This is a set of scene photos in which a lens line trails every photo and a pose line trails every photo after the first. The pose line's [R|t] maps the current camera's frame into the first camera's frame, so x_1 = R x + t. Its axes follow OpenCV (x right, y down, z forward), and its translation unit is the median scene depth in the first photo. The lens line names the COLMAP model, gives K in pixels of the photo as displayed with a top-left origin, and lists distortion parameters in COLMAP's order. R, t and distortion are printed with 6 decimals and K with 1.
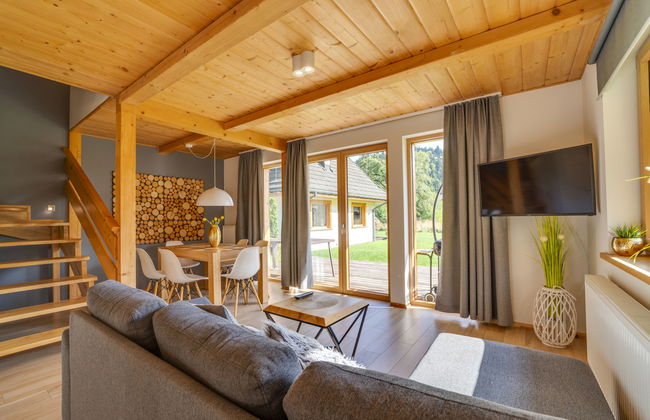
lens RADIAL K [[280.5, 0, 325.0], [0, 280.5, 210.0], [0, 0, 1]] dist [0.000044, -0.000061]
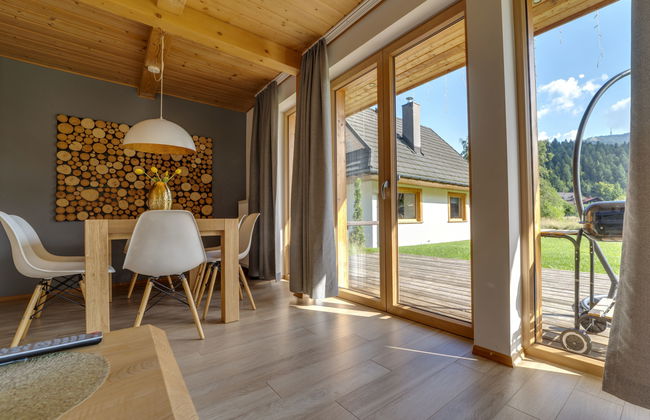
lens RADIAL K [[287.7, 0, 365.0], [0, 287.7, 212.1], [0, 0, 1]] dist [-0.001967, -0.000272]
pose [[0.978690, -0.003812, -0.205307, 0.132414], [0.006908, 0.999873, 0.014368, 0.096989], [0.205226, -0.015480, 0.978592, 0.440090]]
